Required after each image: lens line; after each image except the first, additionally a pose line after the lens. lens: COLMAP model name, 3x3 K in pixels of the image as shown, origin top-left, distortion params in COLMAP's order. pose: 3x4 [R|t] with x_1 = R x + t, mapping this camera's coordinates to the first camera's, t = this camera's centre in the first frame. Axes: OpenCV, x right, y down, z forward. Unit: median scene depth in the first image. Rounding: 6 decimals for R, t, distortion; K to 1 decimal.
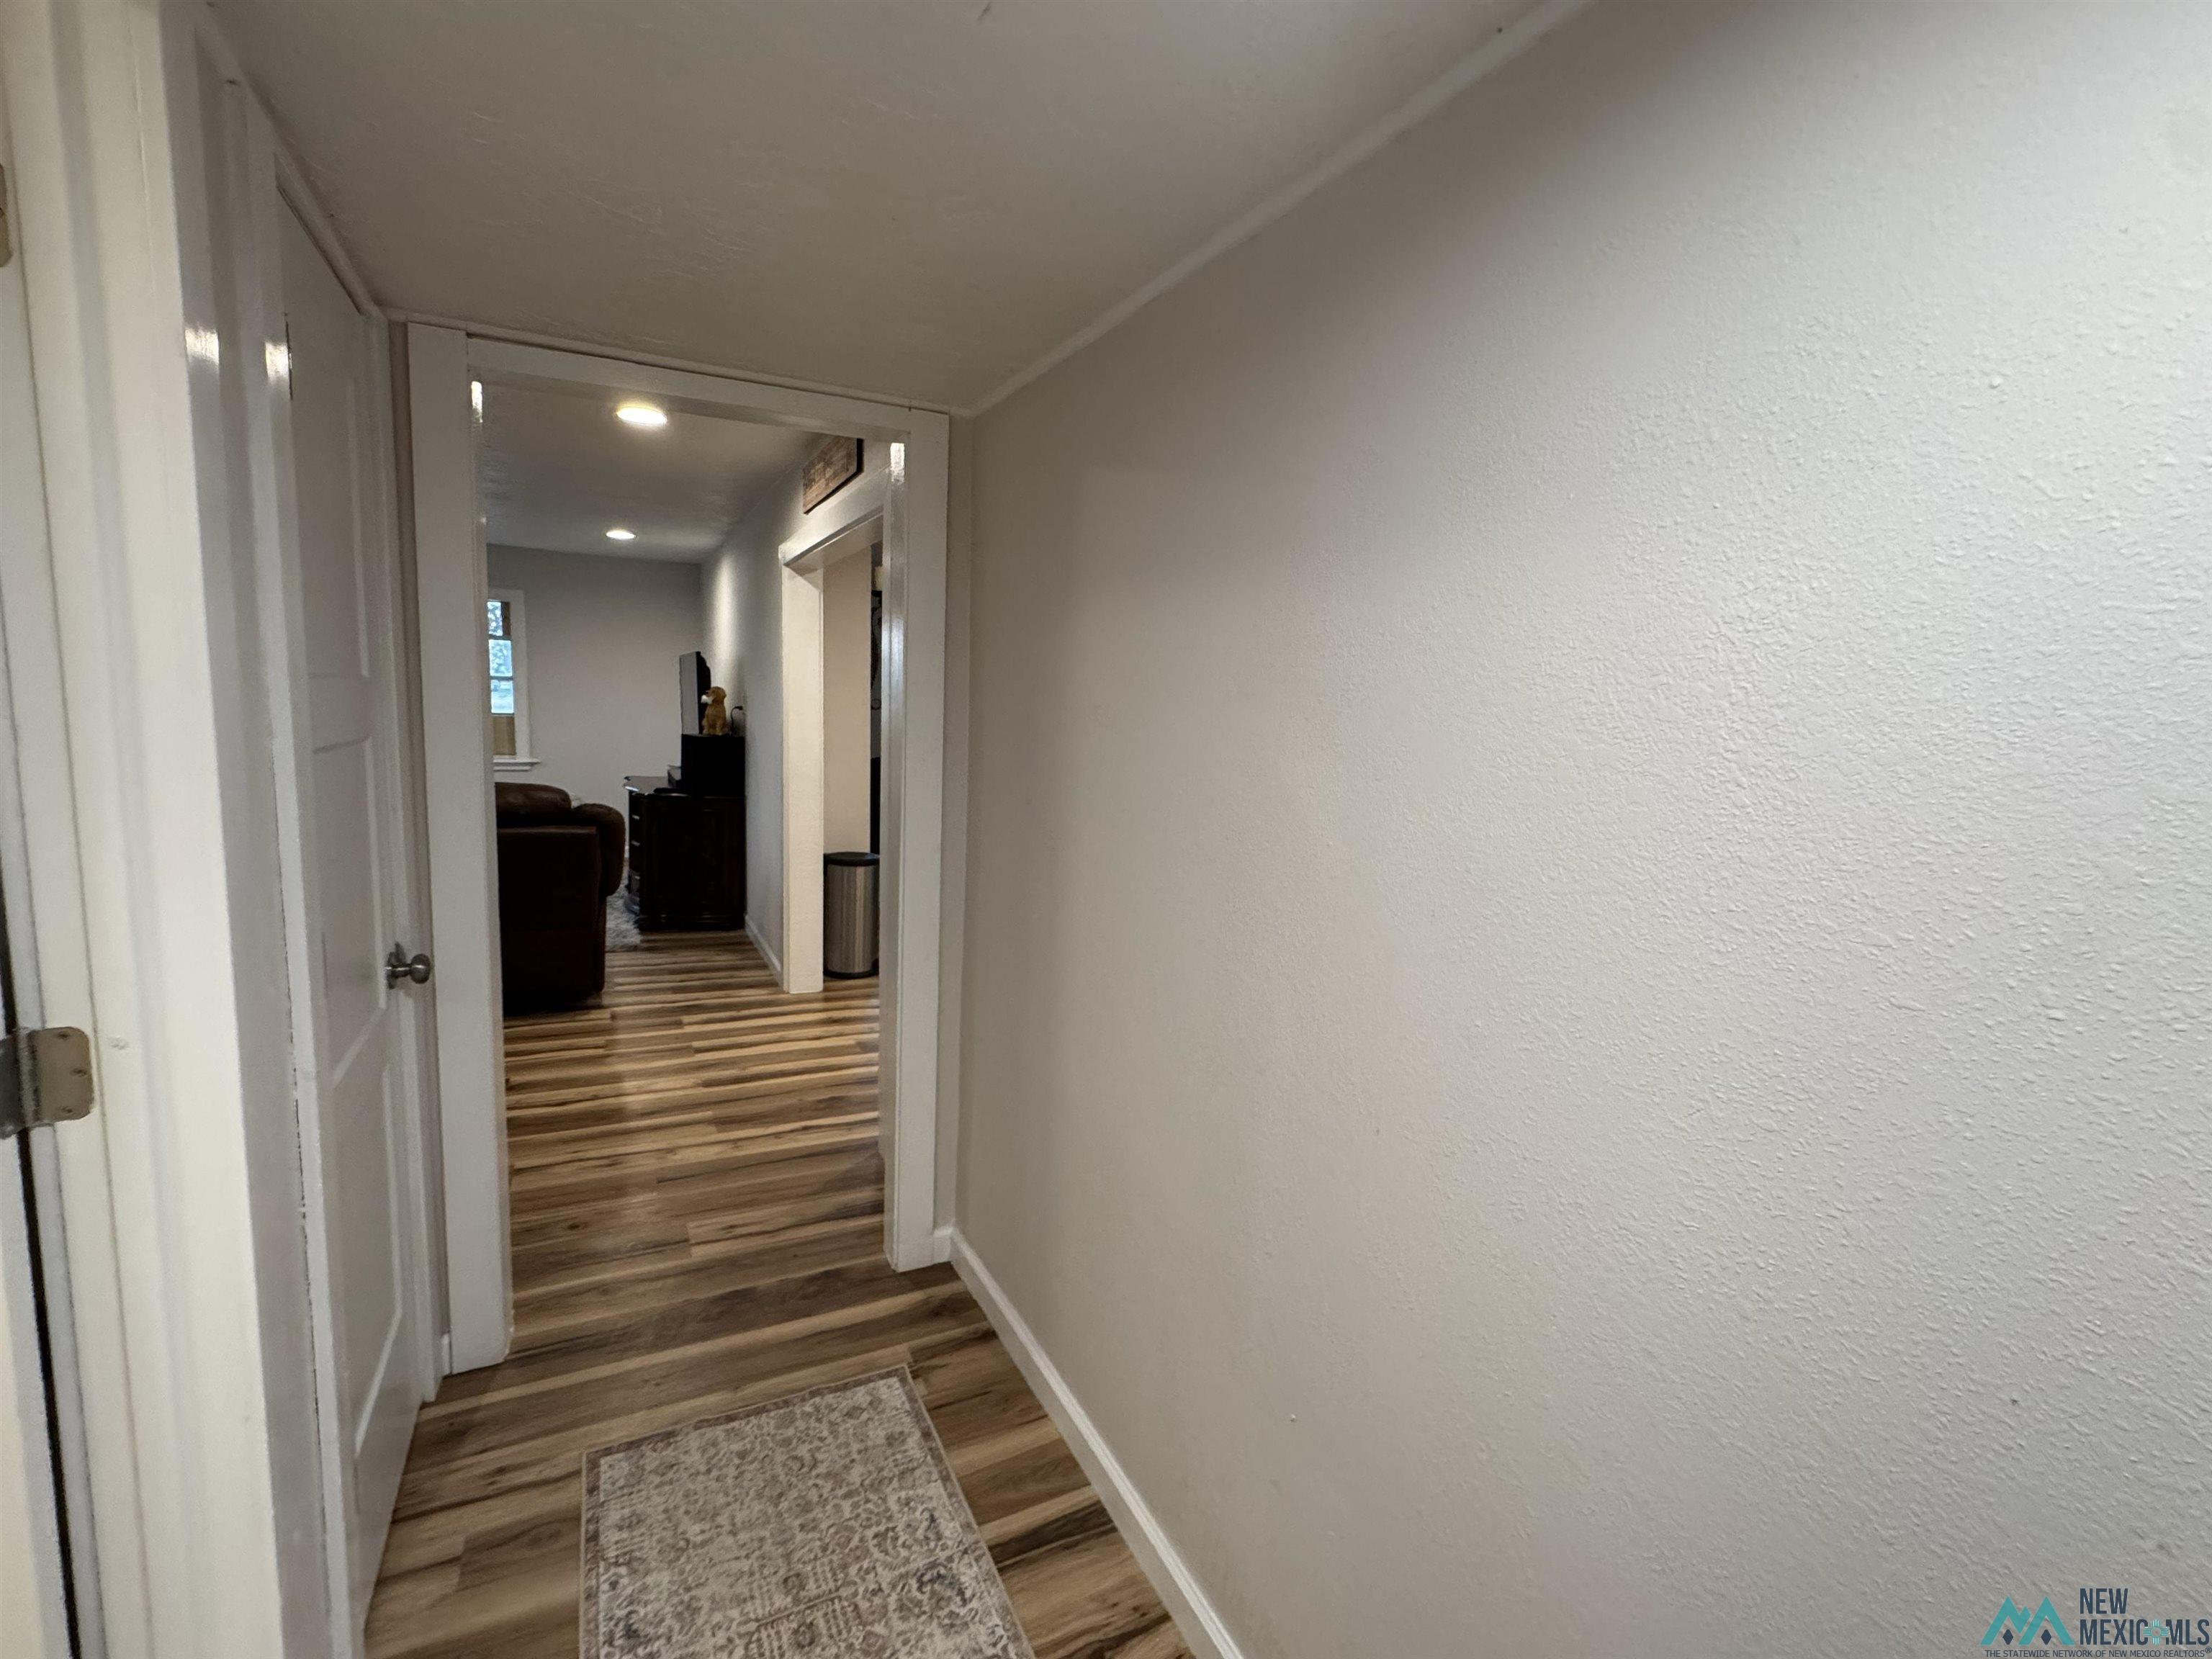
lens RADIAL K [[986.2, 0, 1099.6], [0, 986.2, 828.9], [0, 0, 1]] dist [-0.001880, 0.000858]
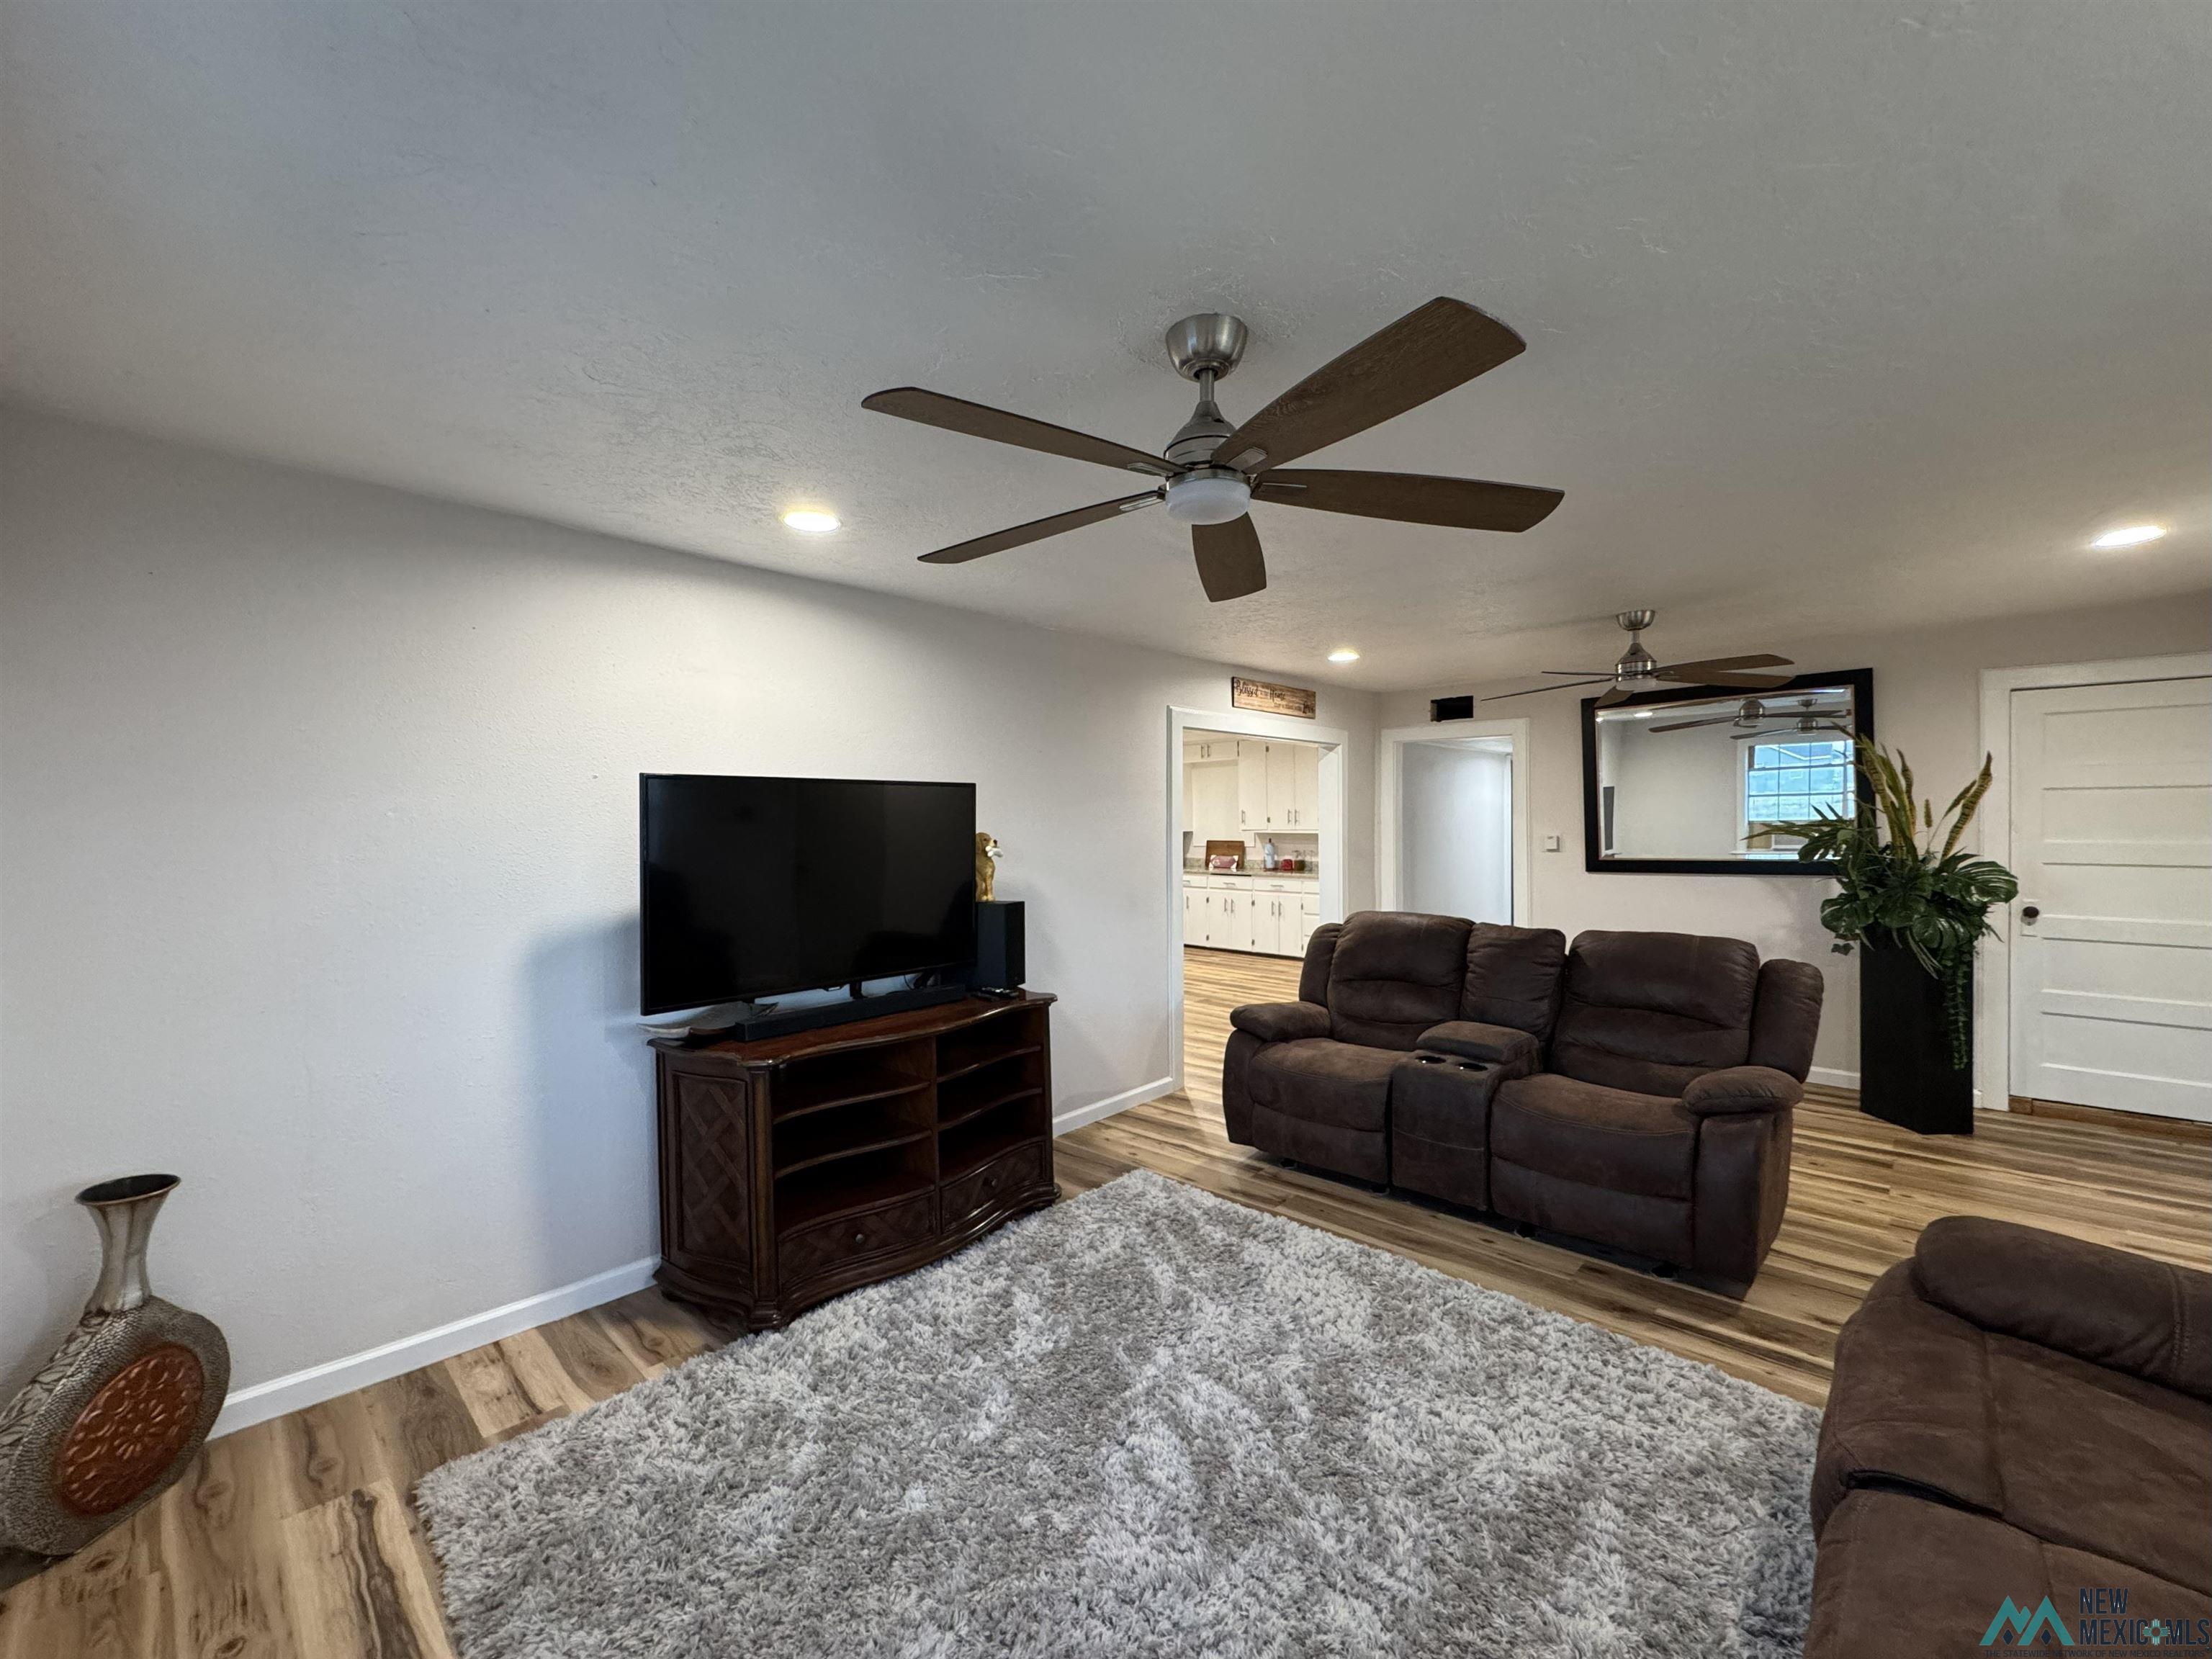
lens RADIAL K [[889.4, 0, 1105.3], [0, 889.4, 829.1], [0, 0, 1]] dist [-0.001636, 0.000594]
pose [[-0.341885, -0.048847, 0.938471, -1.186473], [0.117670, 0.988563, 0.094321, -0.229365], [-0.932346, 0.142677, -0.332227, 1.317075]]
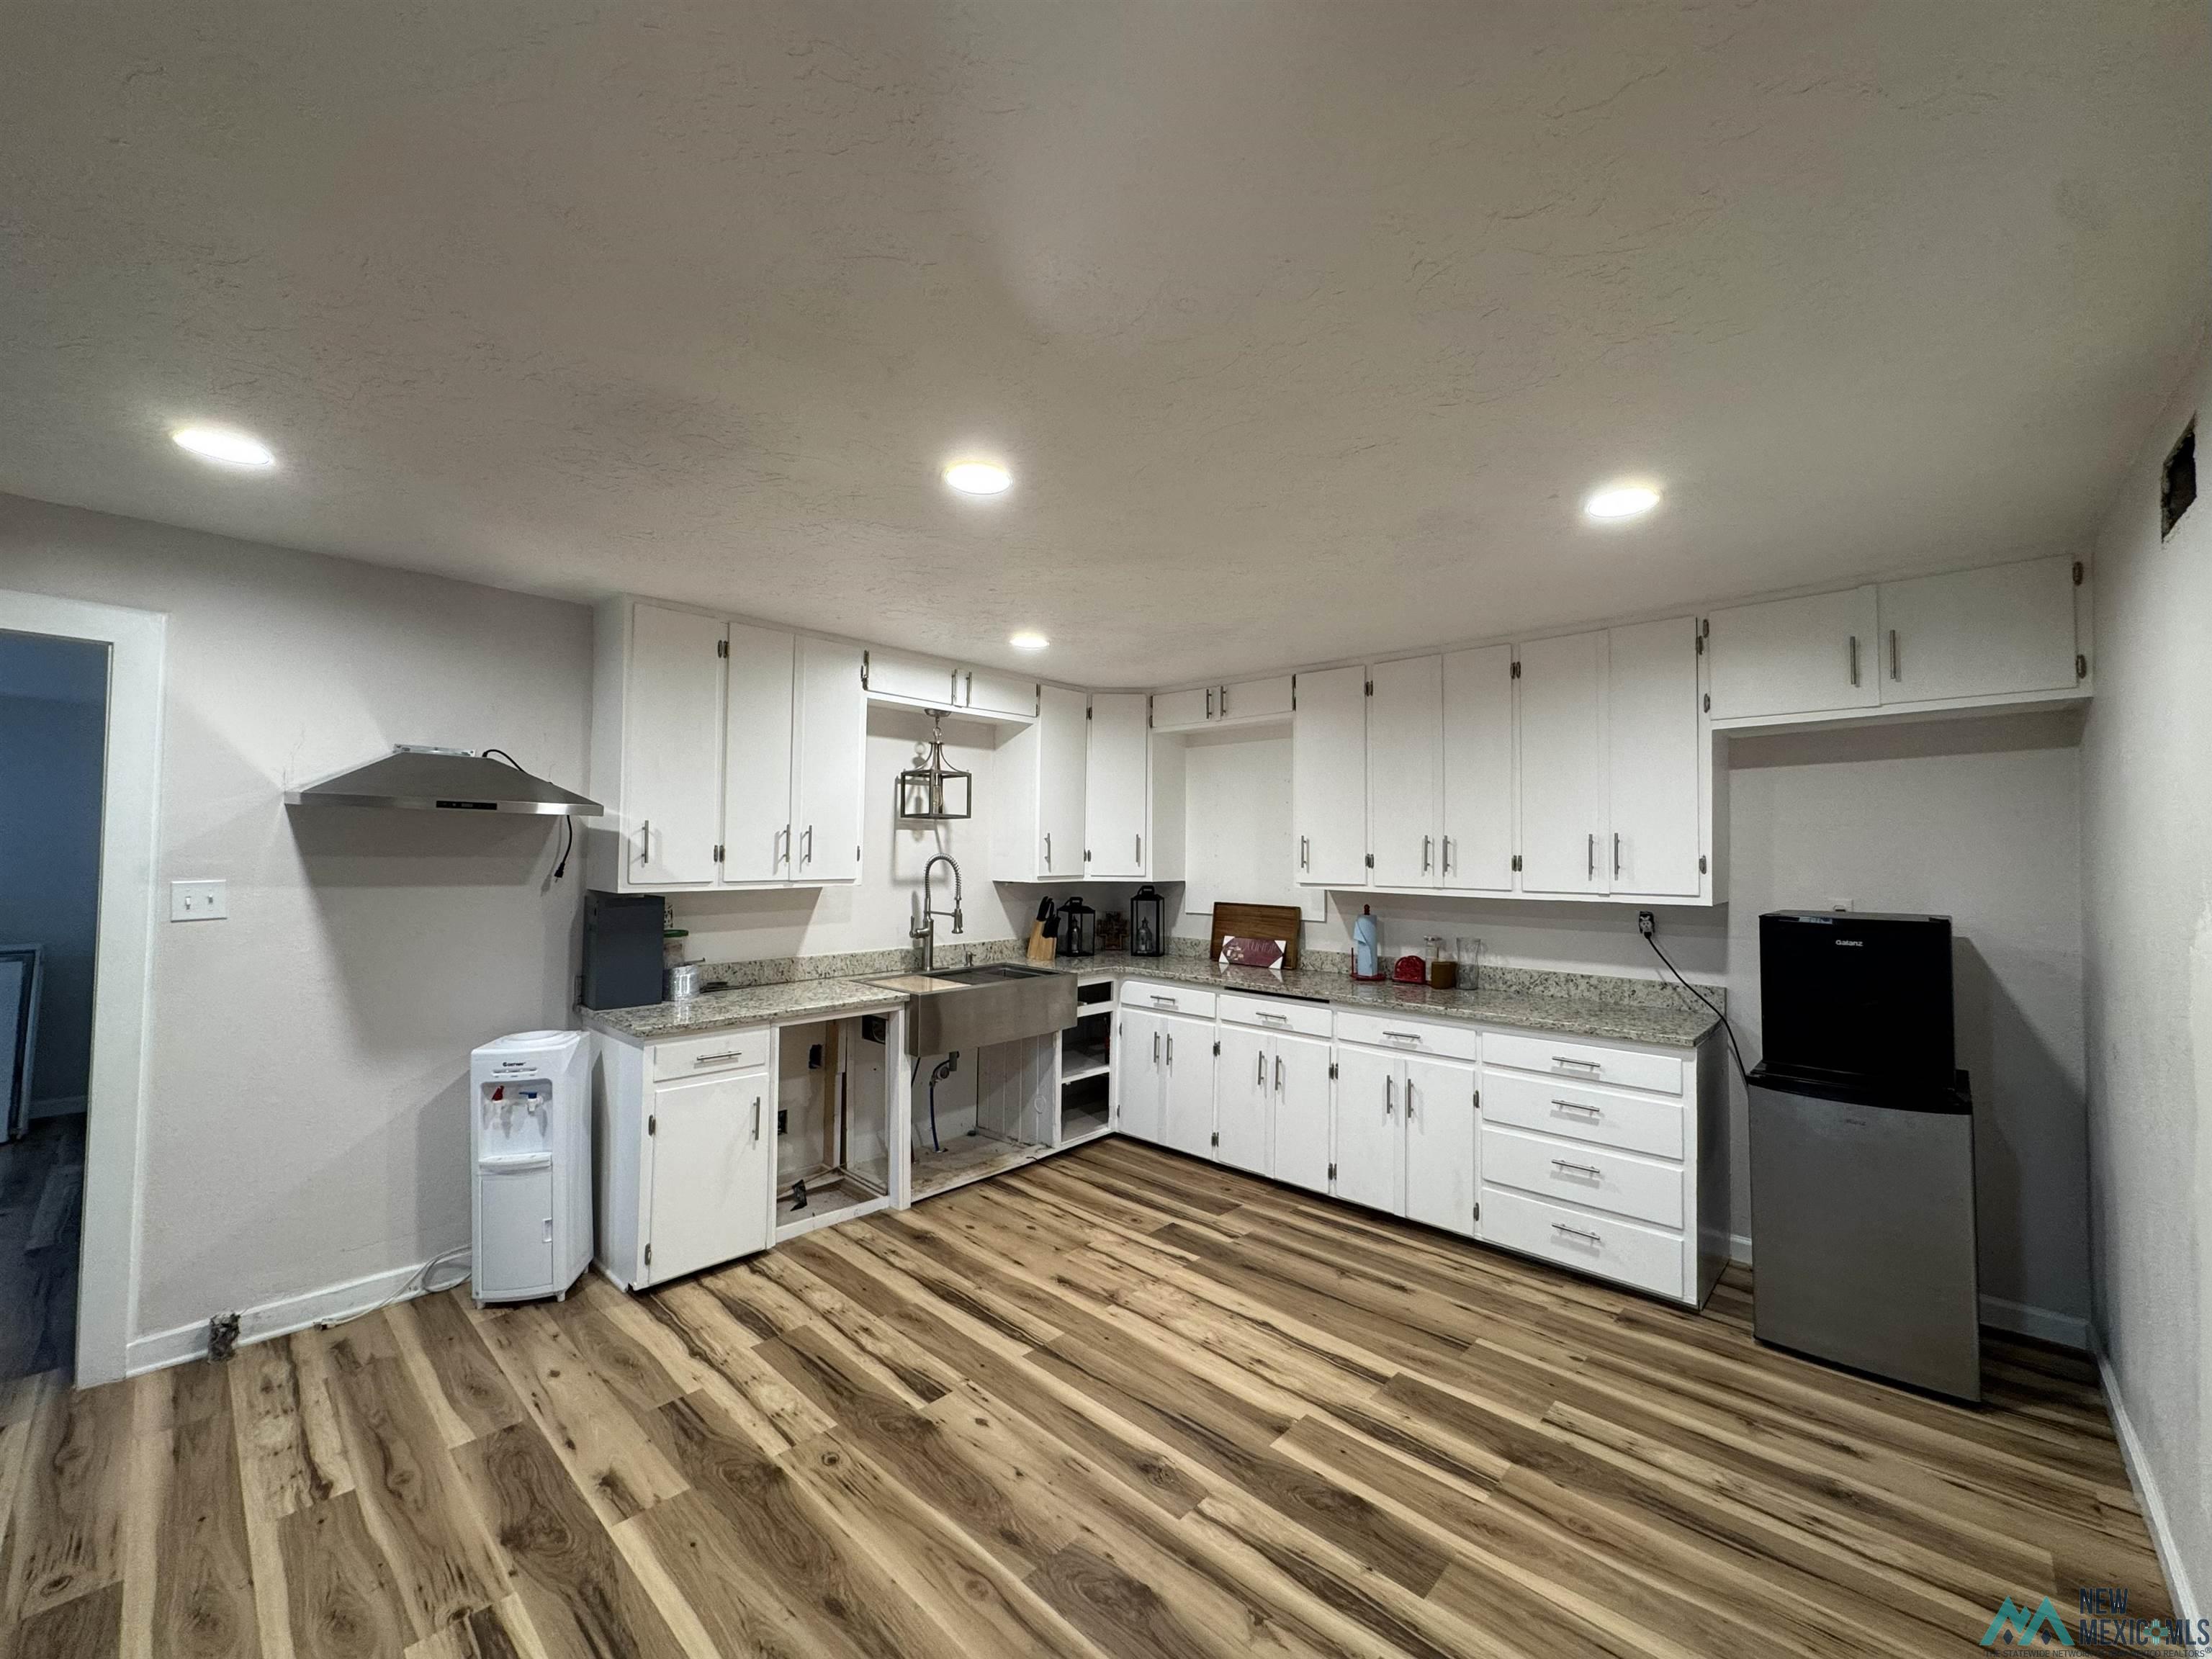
lens RADIAL K [[889.4, 0, 1105.3], [0, 889.4, 829.1], [0, 0, 1]] dist [-0.001636, 0.000594]
pose [[-0.346021, -0.020138, 0.938011, -0.127070], [0.096373, 0.993718, 0.056885, -0.118255], [-0.933264, 0.110082, -0.341906, 0.815445]]
